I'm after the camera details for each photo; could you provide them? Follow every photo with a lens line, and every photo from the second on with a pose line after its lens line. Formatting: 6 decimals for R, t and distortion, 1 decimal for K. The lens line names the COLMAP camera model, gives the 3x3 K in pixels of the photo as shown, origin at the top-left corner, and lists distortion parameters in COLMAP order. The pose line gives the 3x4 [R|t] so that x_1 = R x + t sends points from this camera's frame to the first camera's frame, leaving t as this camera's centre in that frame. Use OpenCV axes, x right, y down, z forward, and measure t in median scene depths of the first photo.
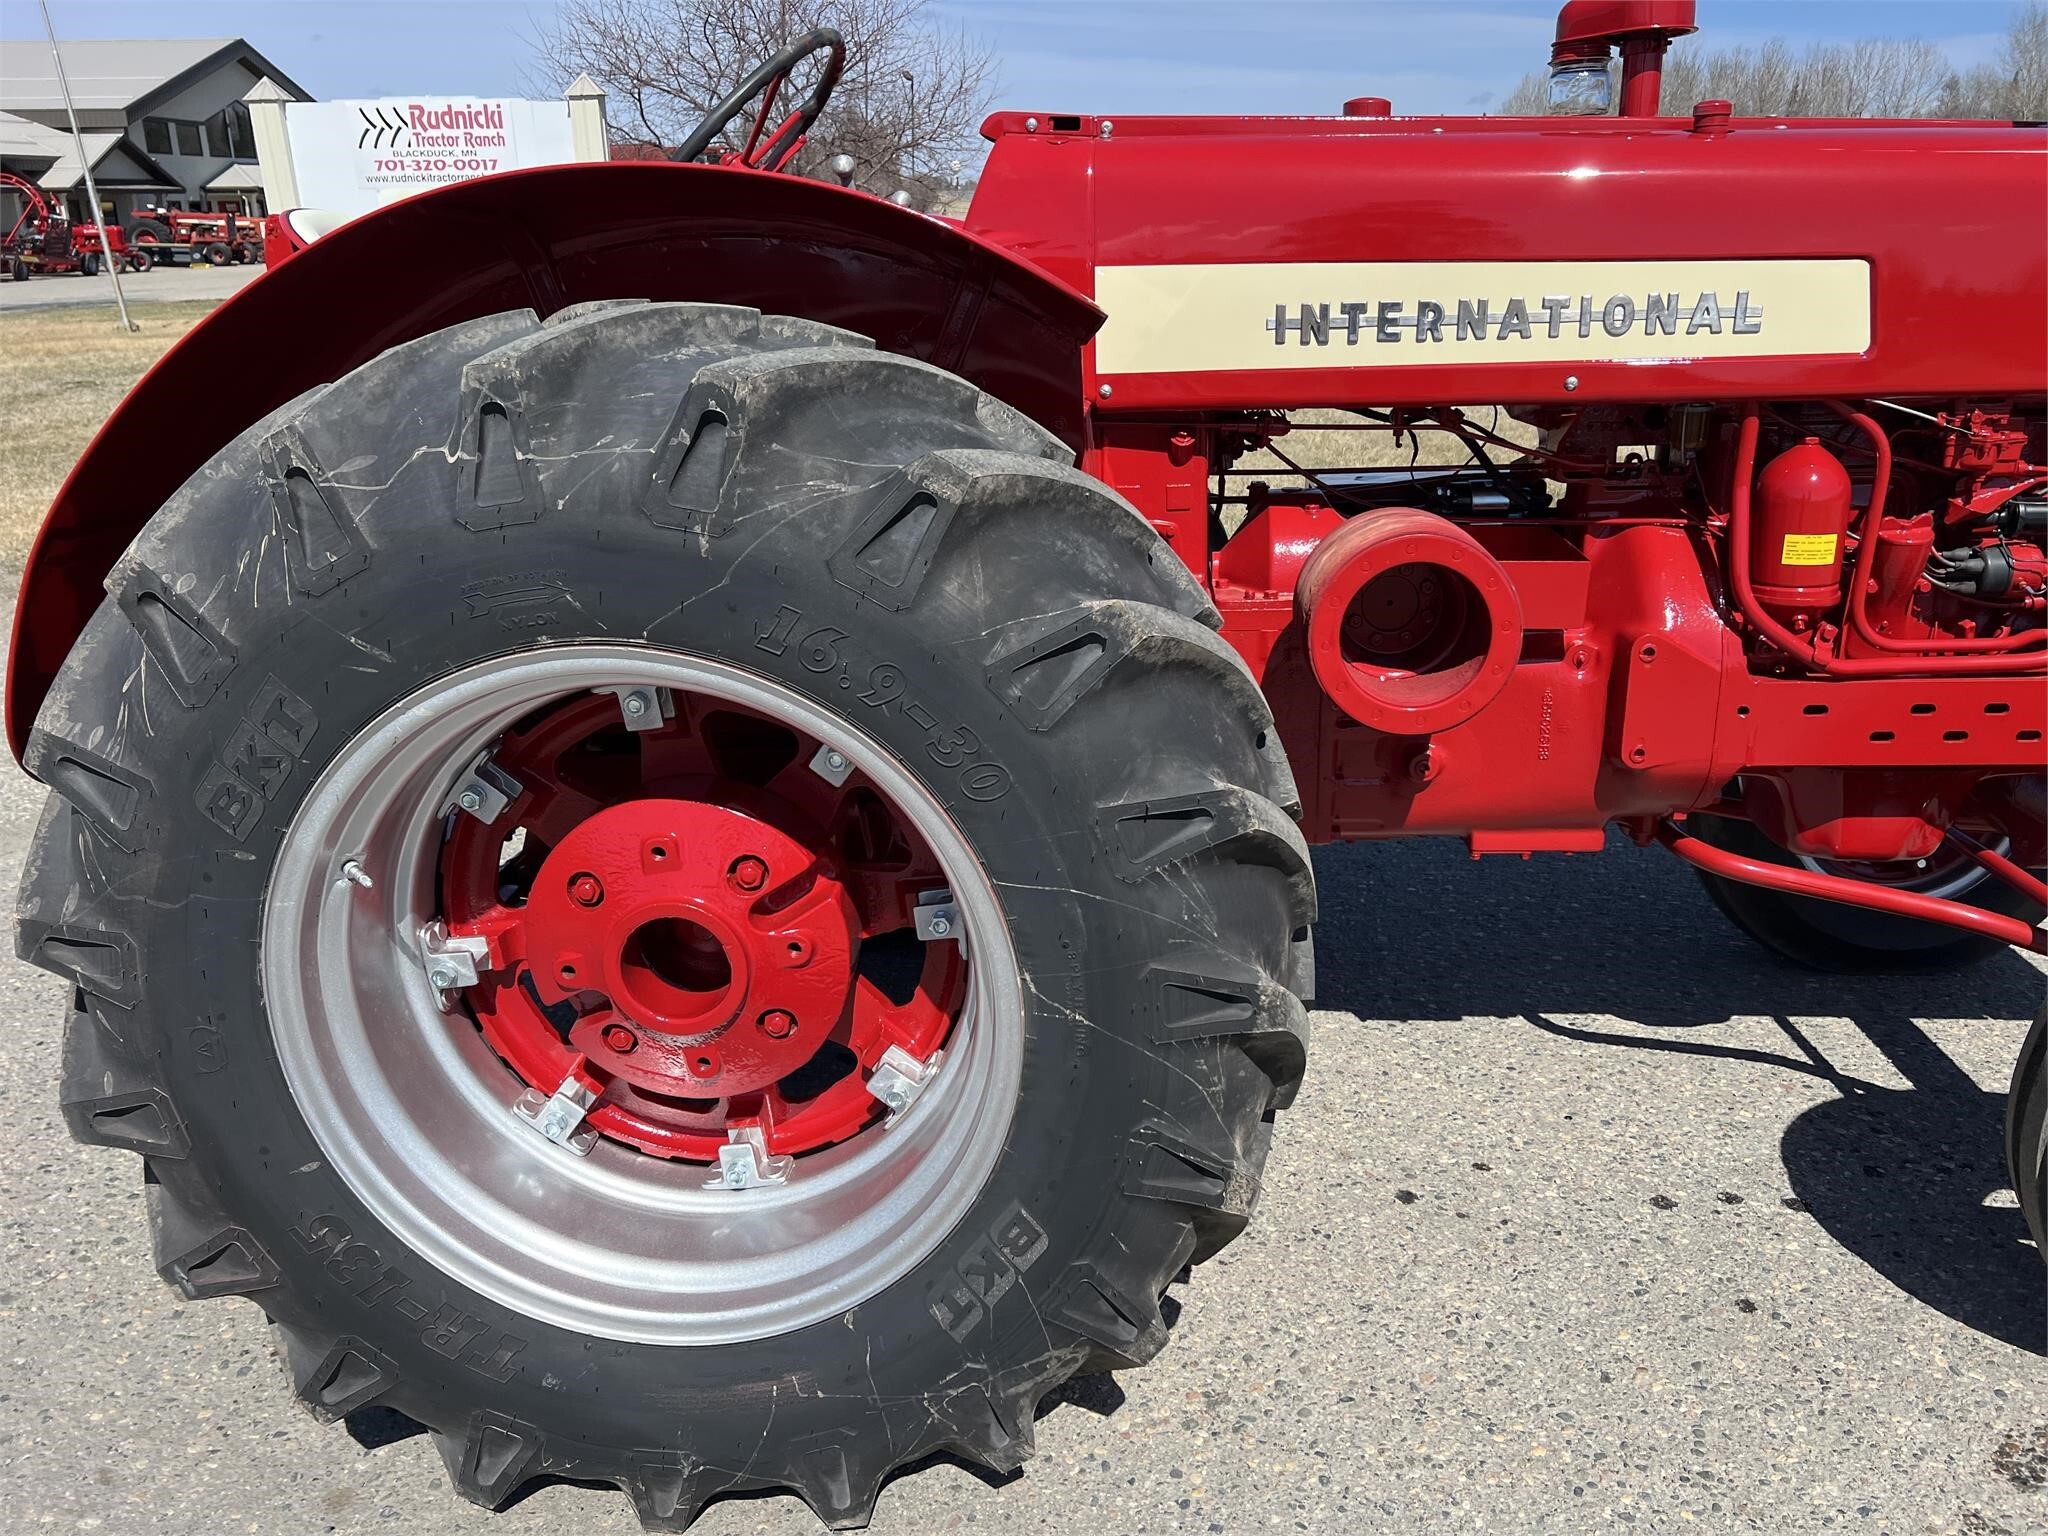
lens RADIAL K [[1550.3, 0, 1022.0], [0, 1550.3, 764.9], [0, 0, 1]] dist [0.044636, -0.052219]
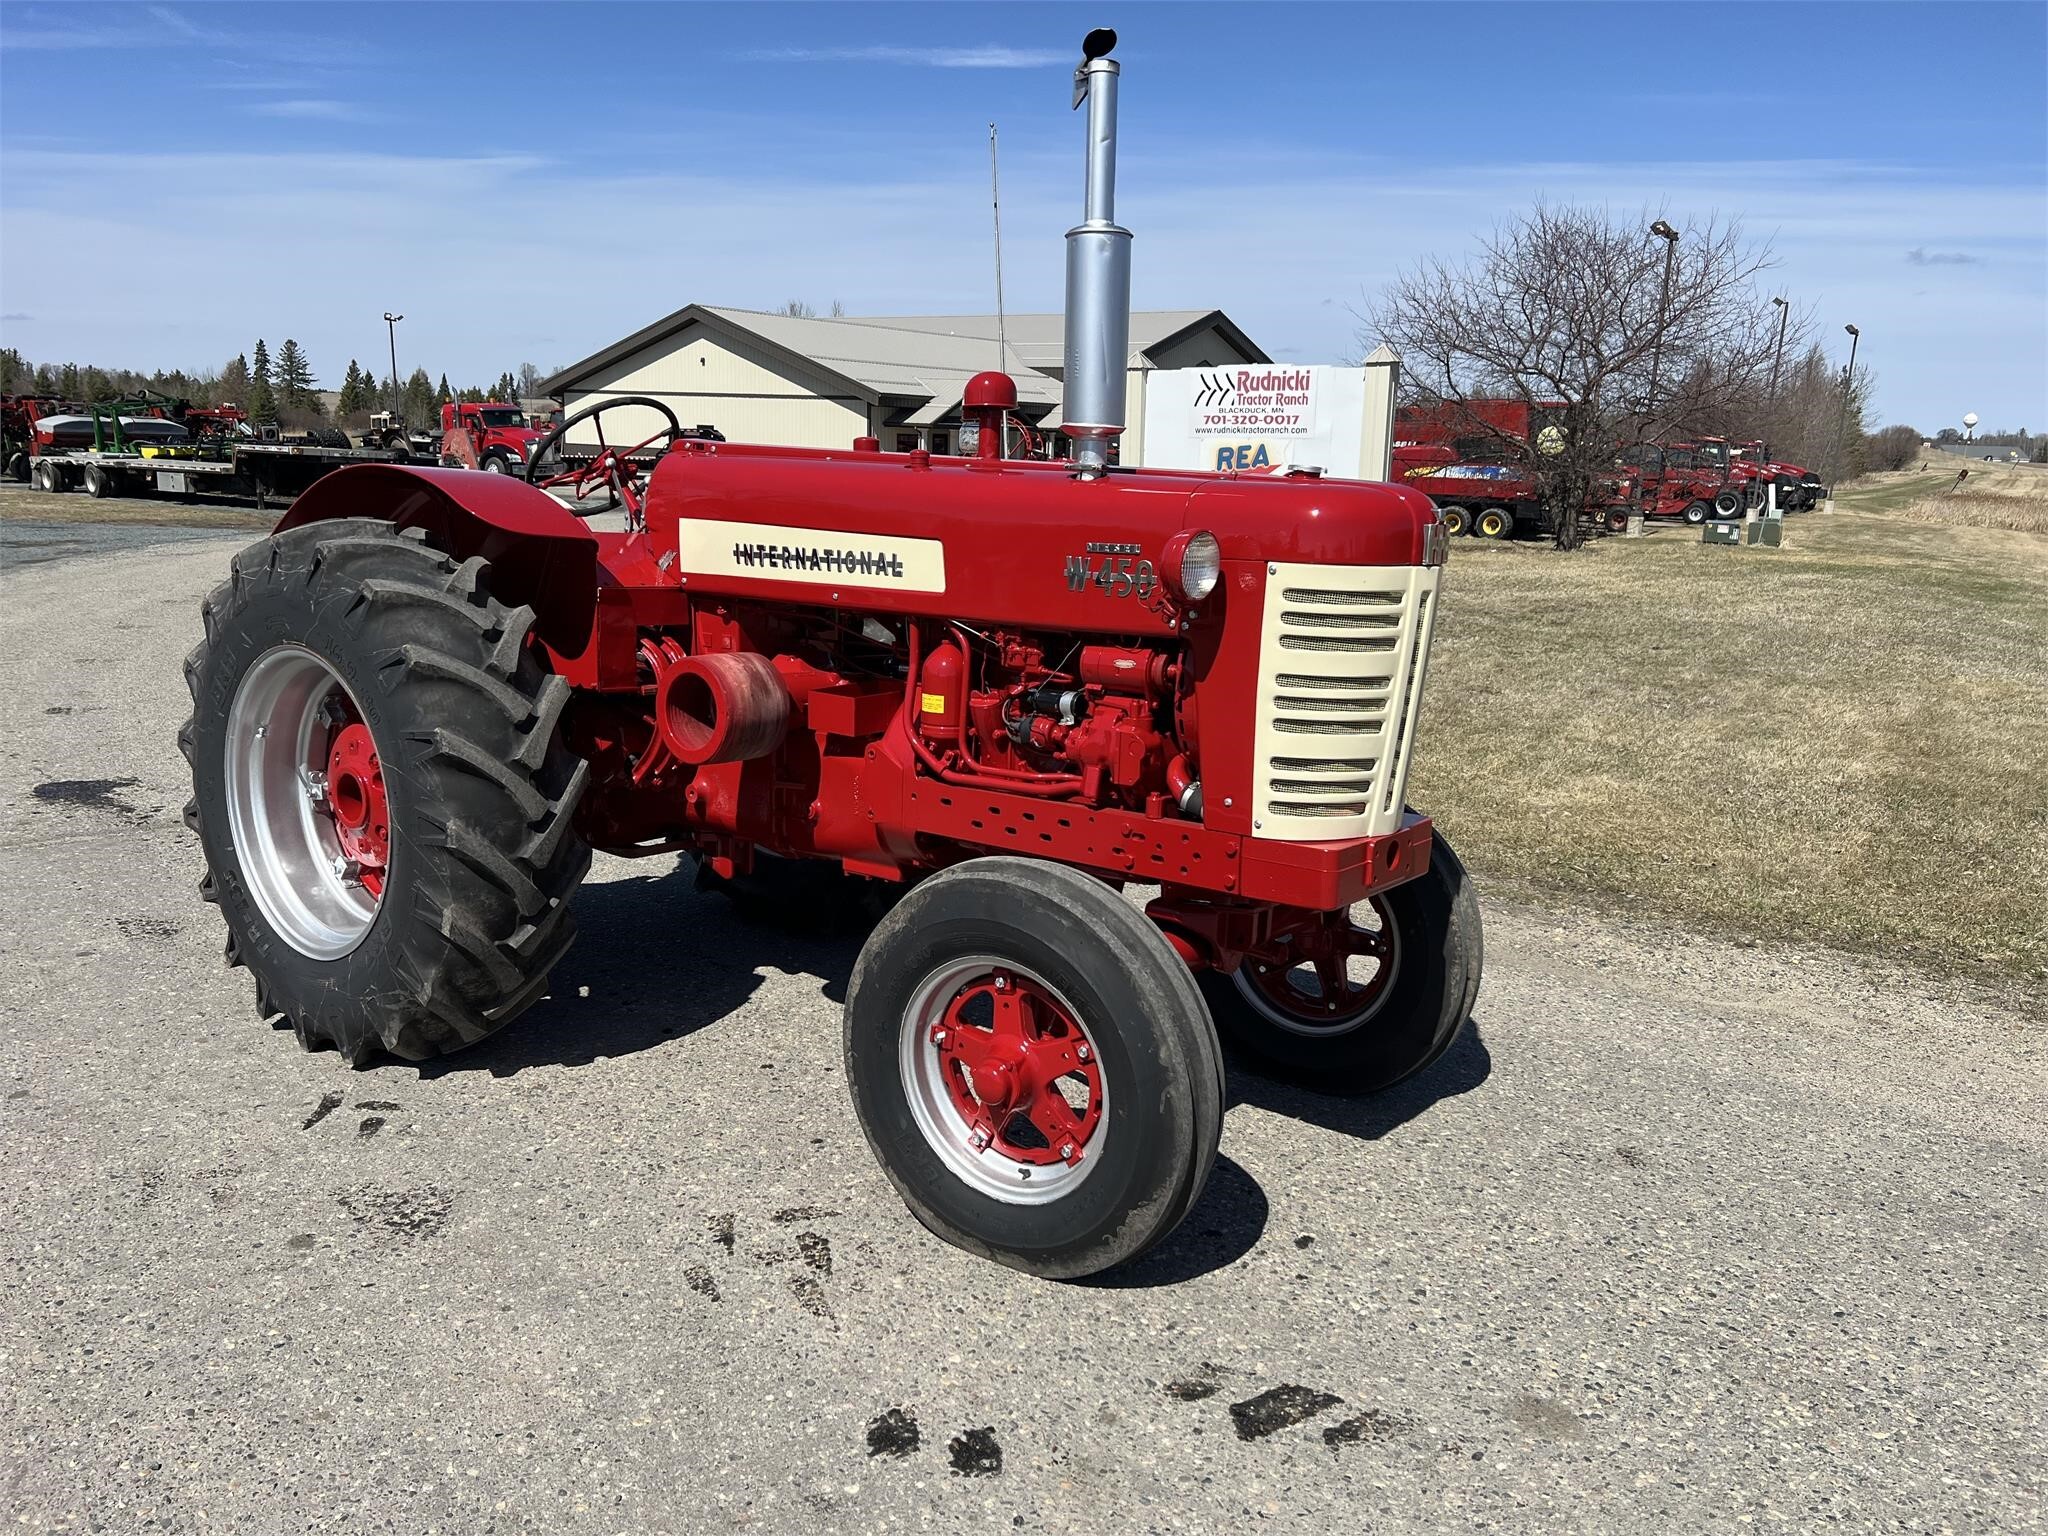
lens RADIAL K [[1550.3, 0, 1003.7], [0, 1550.3, 782.3], [0, 0, 1]] dist [0.044636, -0.052219]
pose [[0.827485, 0.148317, -0.541544, 1.494728], [-0.218806, 0.973414, -0.067741, 0.043433], [0.517100, 0.174548, 0.837938, -0.359933]]
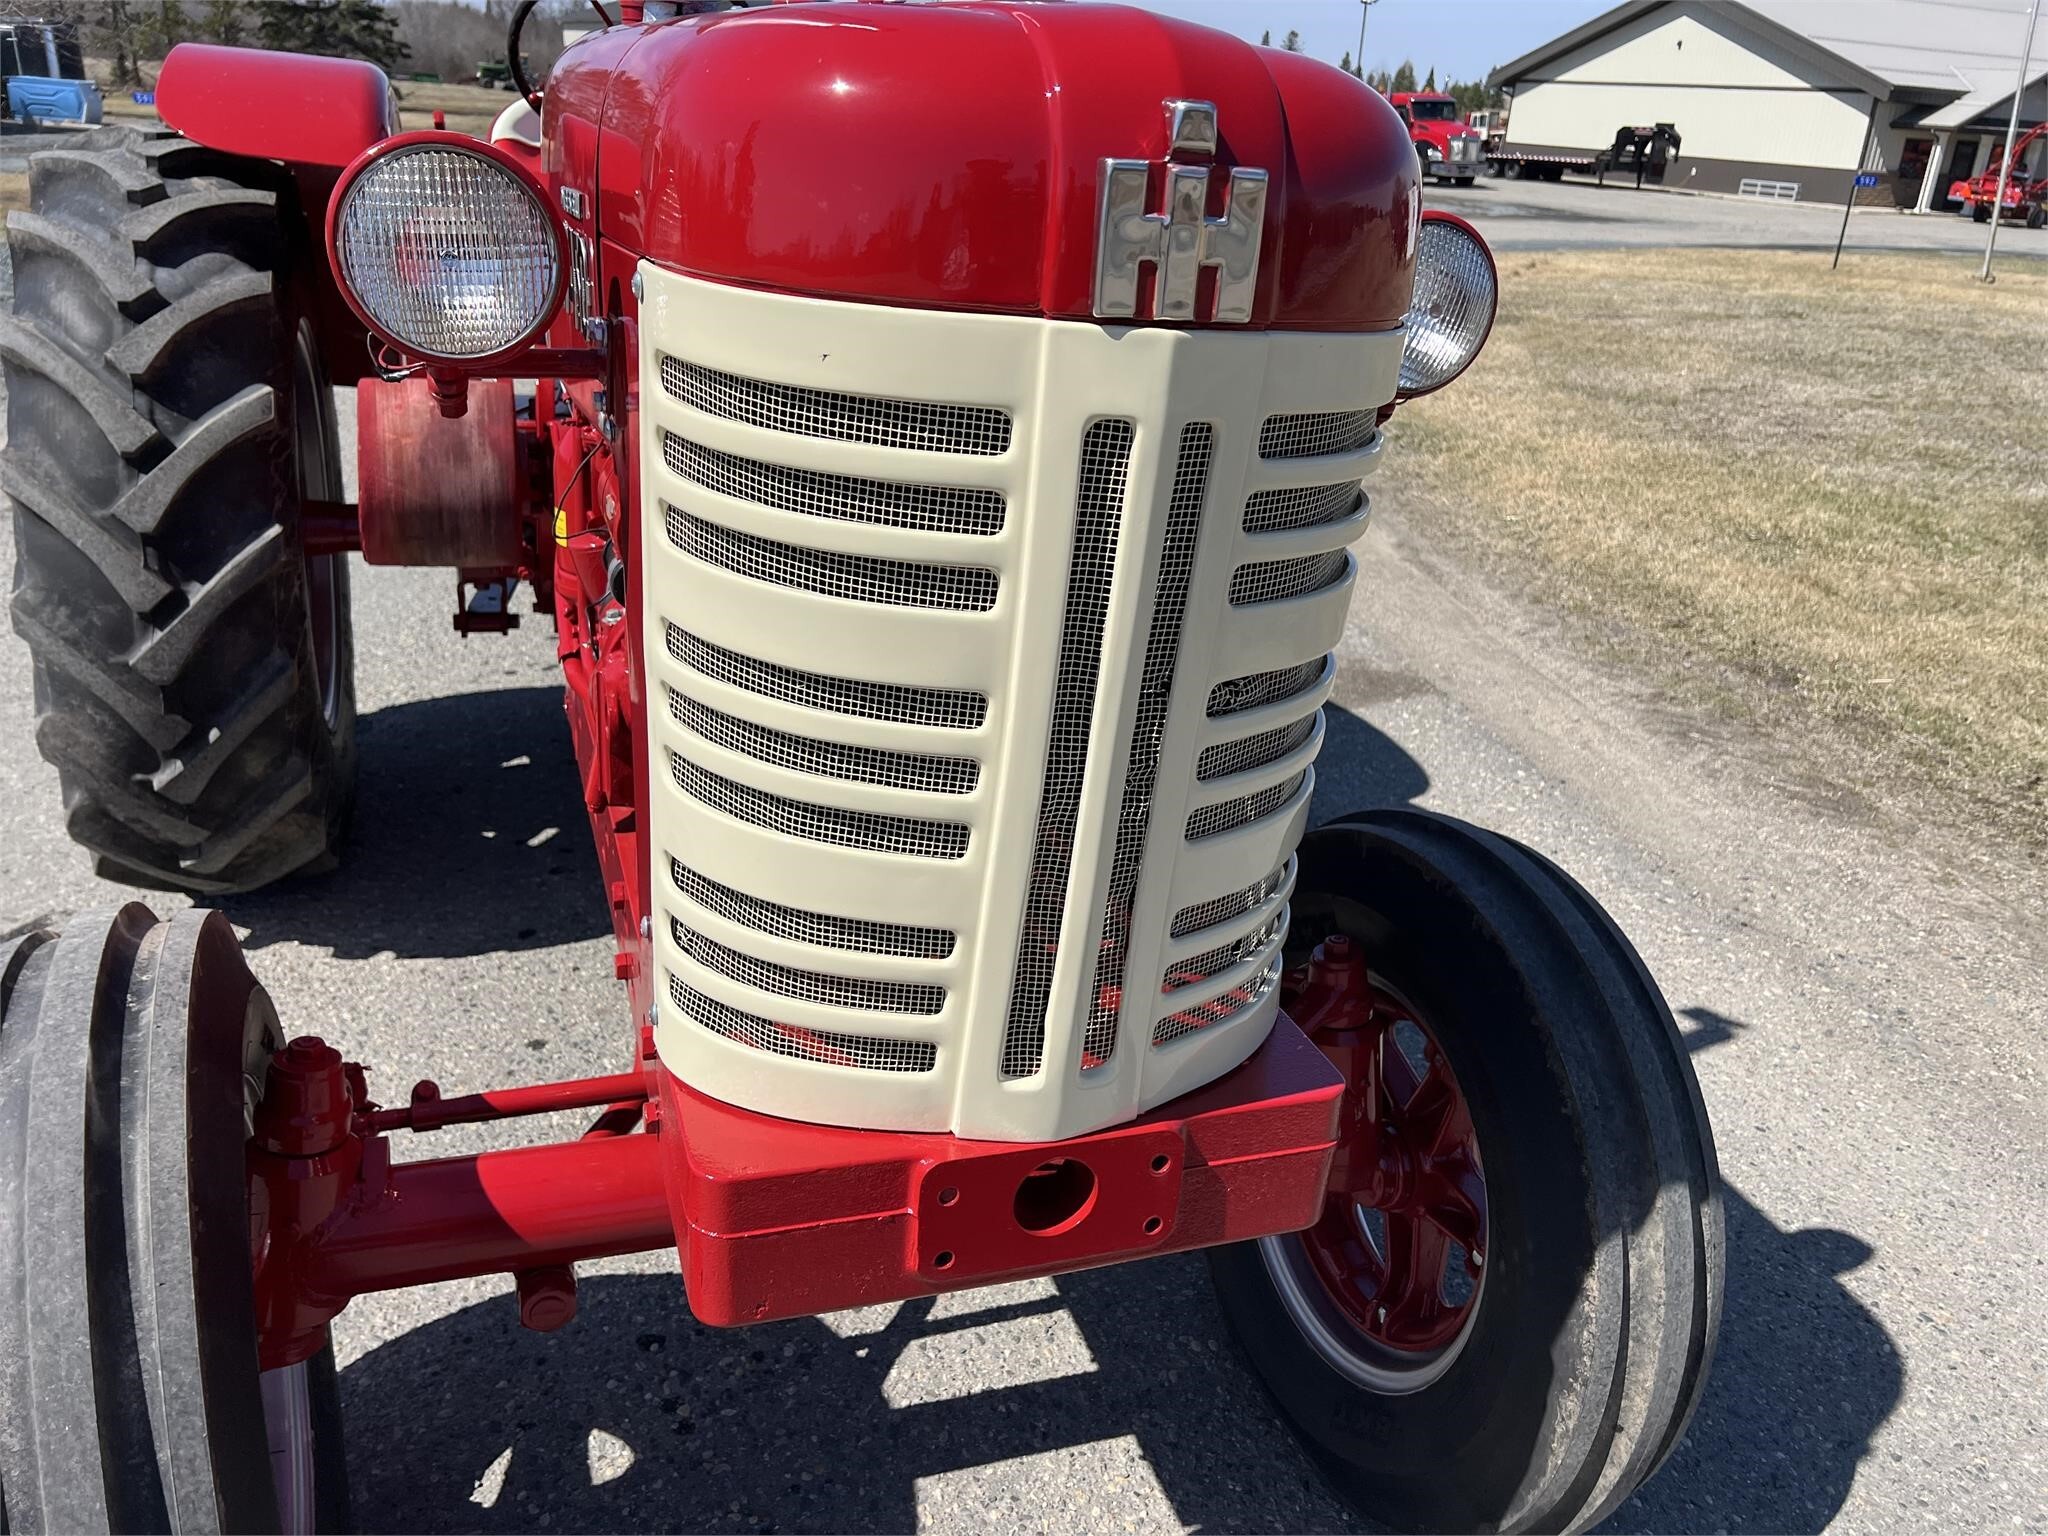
lens RADIAL K [[1550.3, 0, 1019.7], [0, 1550.3, 773.6], [0, 0, 1]] dist [0.044636, -0.052219]
pose [[0.387331, 0.390366, -0.835218, 1.369221], [-0.361882, 0.897601, 0.251700, -0.321293], [0.847948, 0.204760, 0.488935, 0.820862]]
